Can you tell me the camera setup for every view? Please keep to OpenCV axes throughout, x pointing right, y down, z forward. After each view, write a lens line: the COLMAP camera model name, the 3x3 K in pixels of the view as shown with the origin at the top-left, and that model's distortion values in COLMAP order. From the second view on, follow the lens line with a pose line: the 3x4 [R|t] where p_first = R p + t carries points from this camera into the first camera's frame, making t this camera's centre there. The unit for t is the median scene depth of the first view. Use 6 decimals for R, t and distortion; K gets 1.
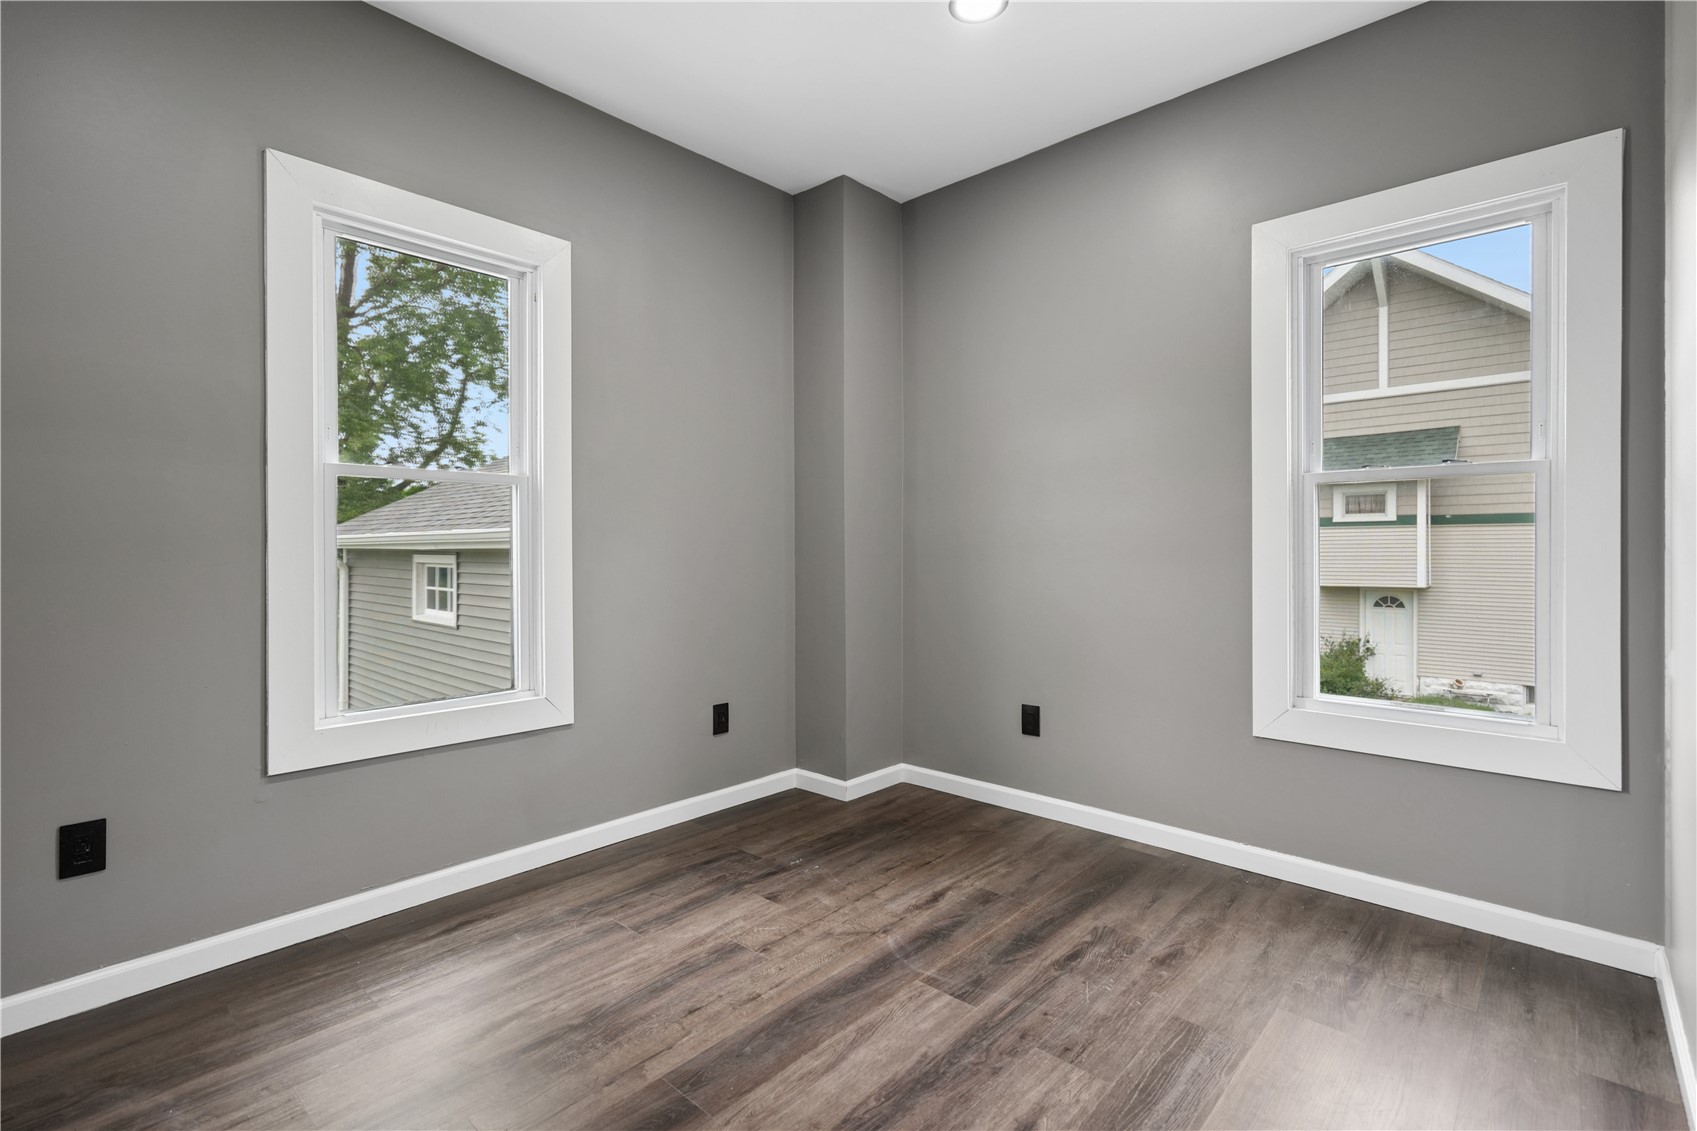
lens RADIAL K [[796.2, 0, 849.6], [0, 796.2, 551.6], [0, 0, 1]] dist [0.043586, 0.000055]
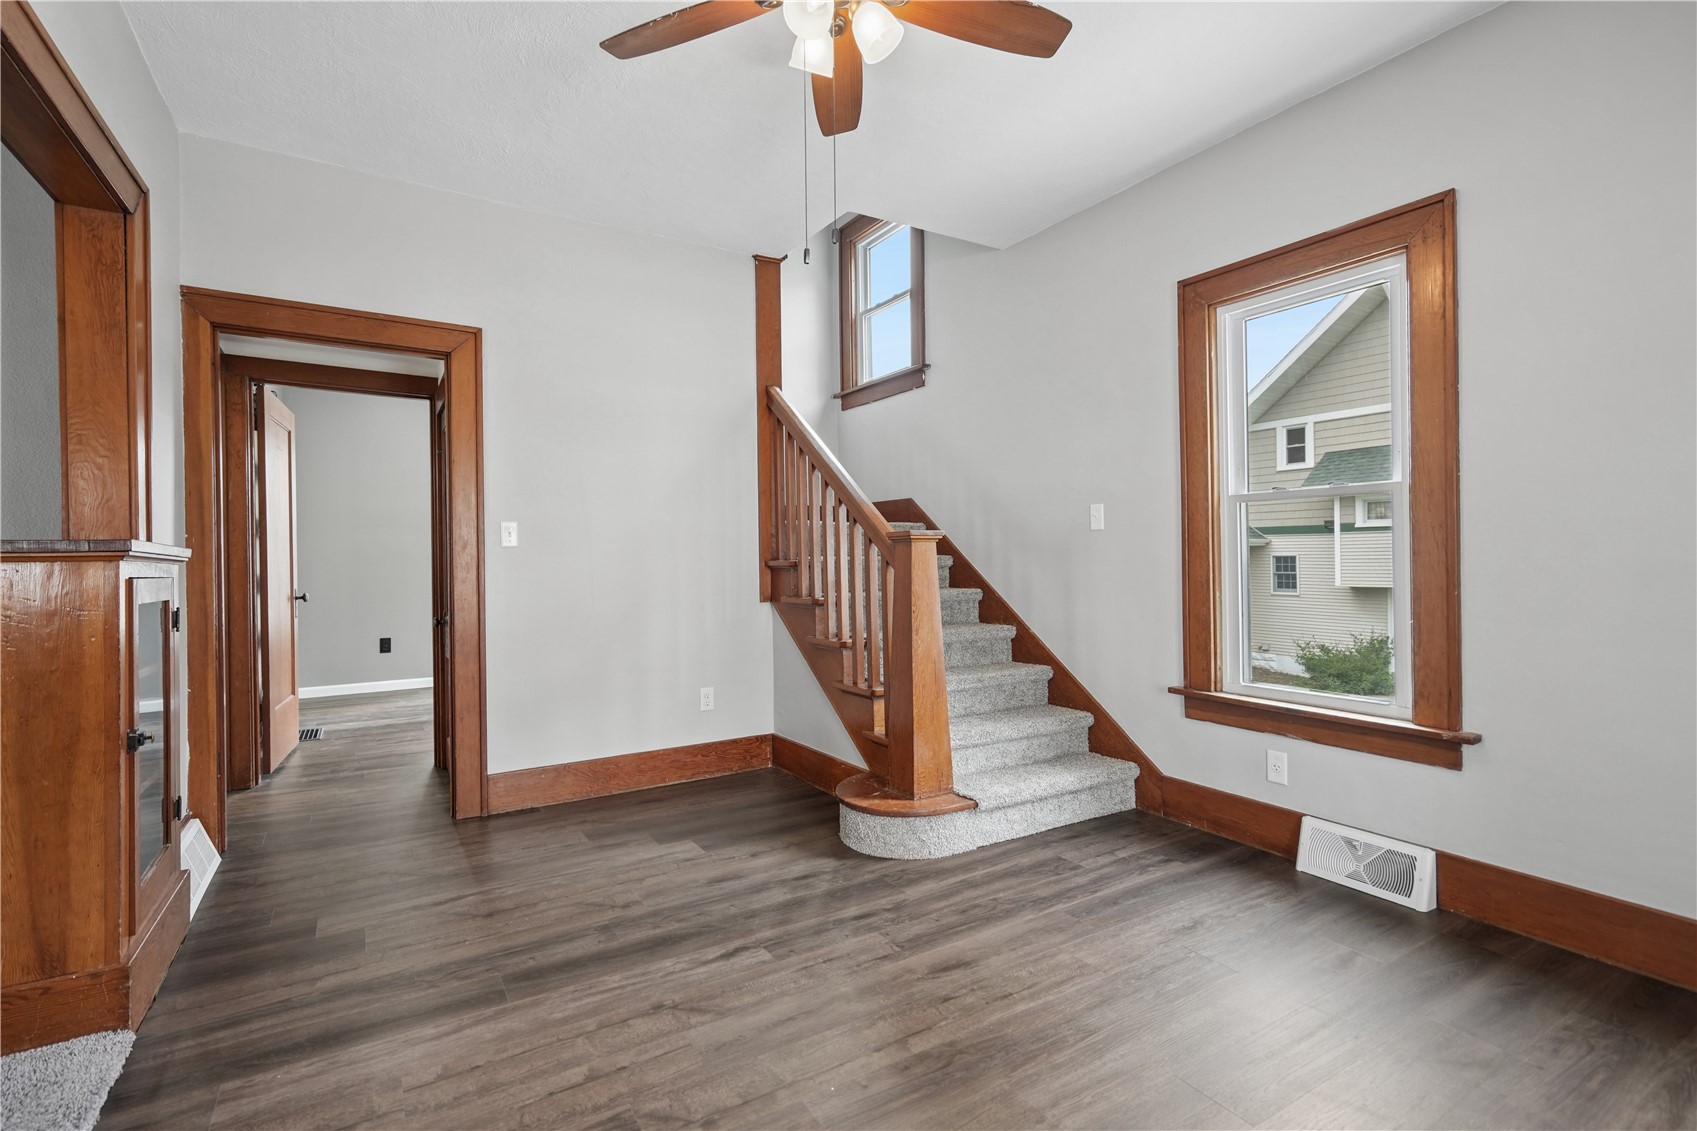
lens RADIAL K [[796.2, 0, 849.6], [0, 796.2, 551.6], [0, 0, 1]] dist [0.043586, 0.000055]
pose [[0.944505, -0.007203, -0.328417, 0.315236], [0.005044, 0.999960, -0.007424, 0.000246], [0.328458, 0.005355, 0.944504, -0.242395]]
